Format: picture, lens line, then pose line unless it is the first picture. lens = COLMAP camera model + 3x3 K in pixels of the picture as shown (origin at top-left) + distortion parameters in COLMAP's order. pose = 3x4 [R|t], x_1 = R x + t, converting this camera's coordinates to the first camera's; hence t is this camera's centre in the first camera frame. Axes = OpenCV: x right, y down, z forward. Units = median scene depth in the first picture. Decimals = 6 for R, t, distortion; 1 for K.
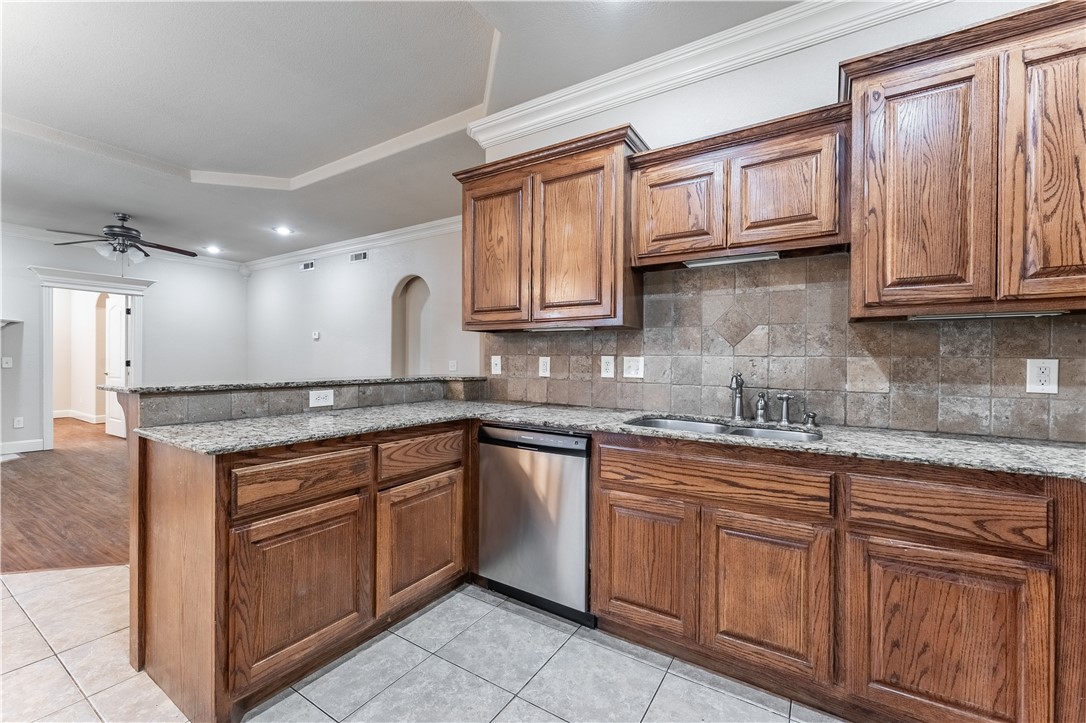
lens RADIAL K [[444.7, 0, 542.3], [0, 444.7, 361.5], [0, 0, 1]] dist [0.001654, -0.000610]
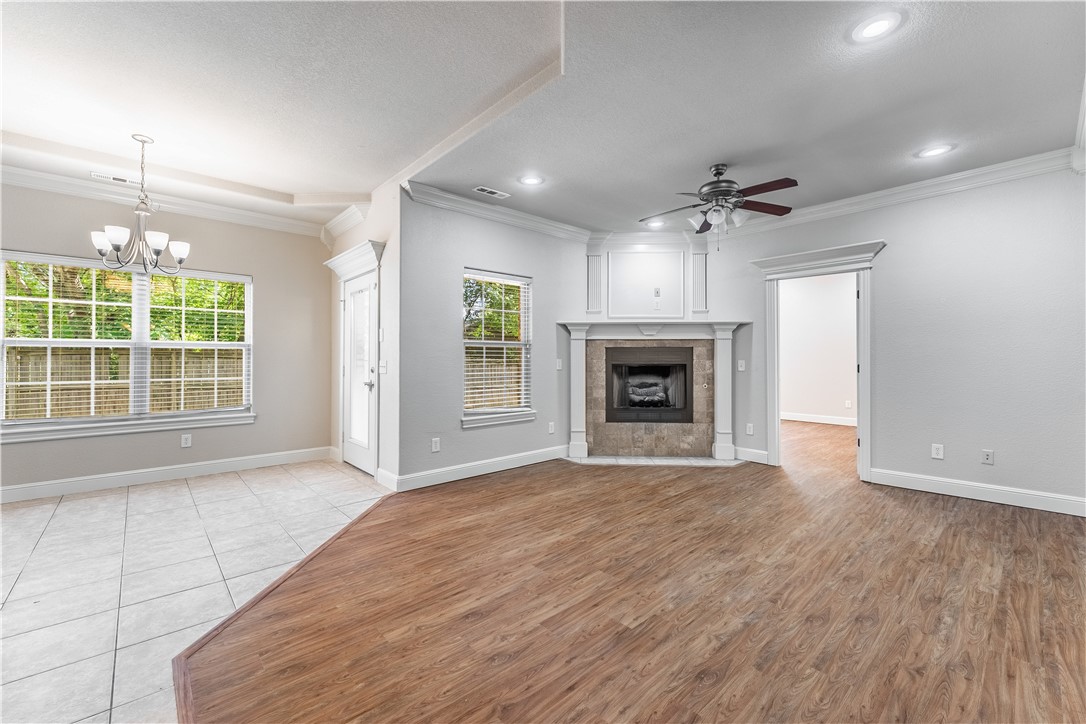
lens RADIAL K [[444.7, 0, 533.6], [0, 444.7, 352.8], [0, 0, 1]] dist [0.001654, -0.000610]
pose [[-0.278090, -0.019735, -0.960352, -0.391715], [-0.007326, 0.999803, -0.018424, -0.013128], [0.960527, 0.001912, -0.278180, 2.320340]]
